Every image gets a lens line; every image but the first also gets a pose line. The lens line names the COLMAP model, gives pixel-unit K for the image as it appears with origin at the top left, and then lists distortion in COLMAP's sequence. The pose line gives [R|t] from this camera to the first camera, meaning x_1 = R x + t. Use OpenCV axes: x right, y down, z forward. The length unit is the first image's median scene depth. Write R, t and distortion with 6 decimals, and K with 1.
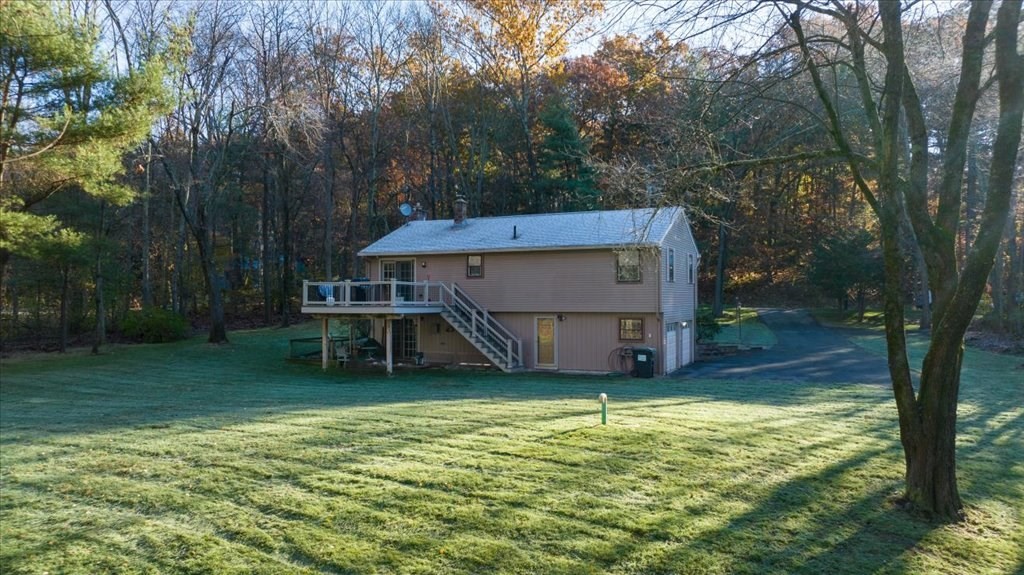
lens RADIAL K [[734.5, 0, 512.0], [0, 734.5, 287.5], [0, 0, 1]] dist [-0.012018, -0.000834]
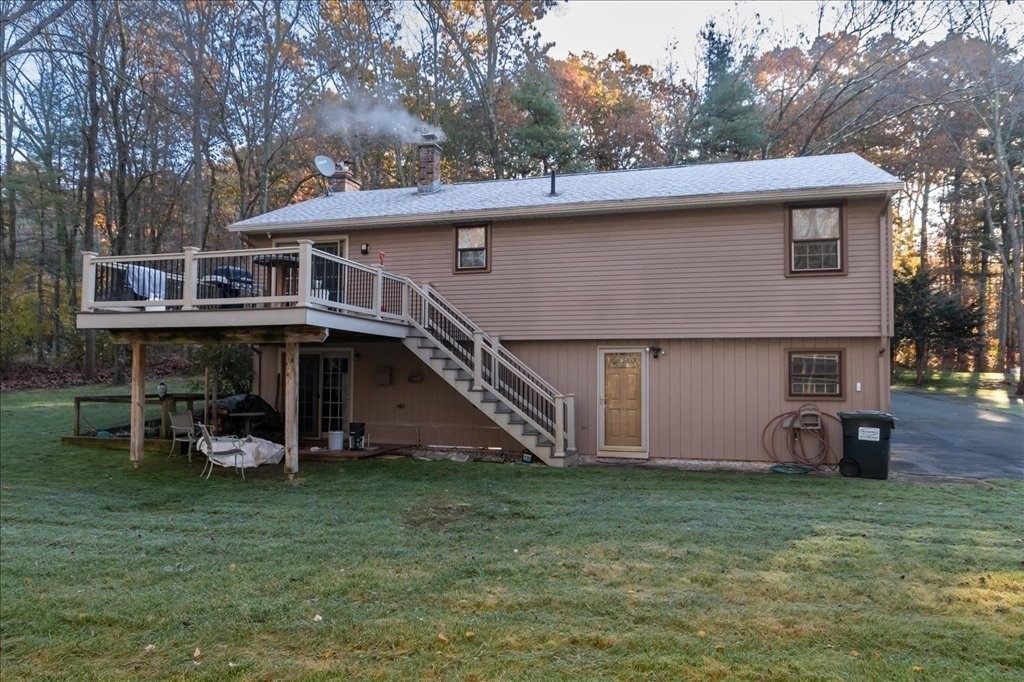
lens RADIAL K [[713.7, 0, 509.0], [0, 713.7, 355.1], [0, 0, 1]] dist [-0.002595, 0.004328]
pose [[0.990926, 0.012482, 0.133829, -0.092258], [-0.010408, 0.999815, -0.016187, 0.051544], [-0.134006, 0.014647, 0.990872, 0.537916]]
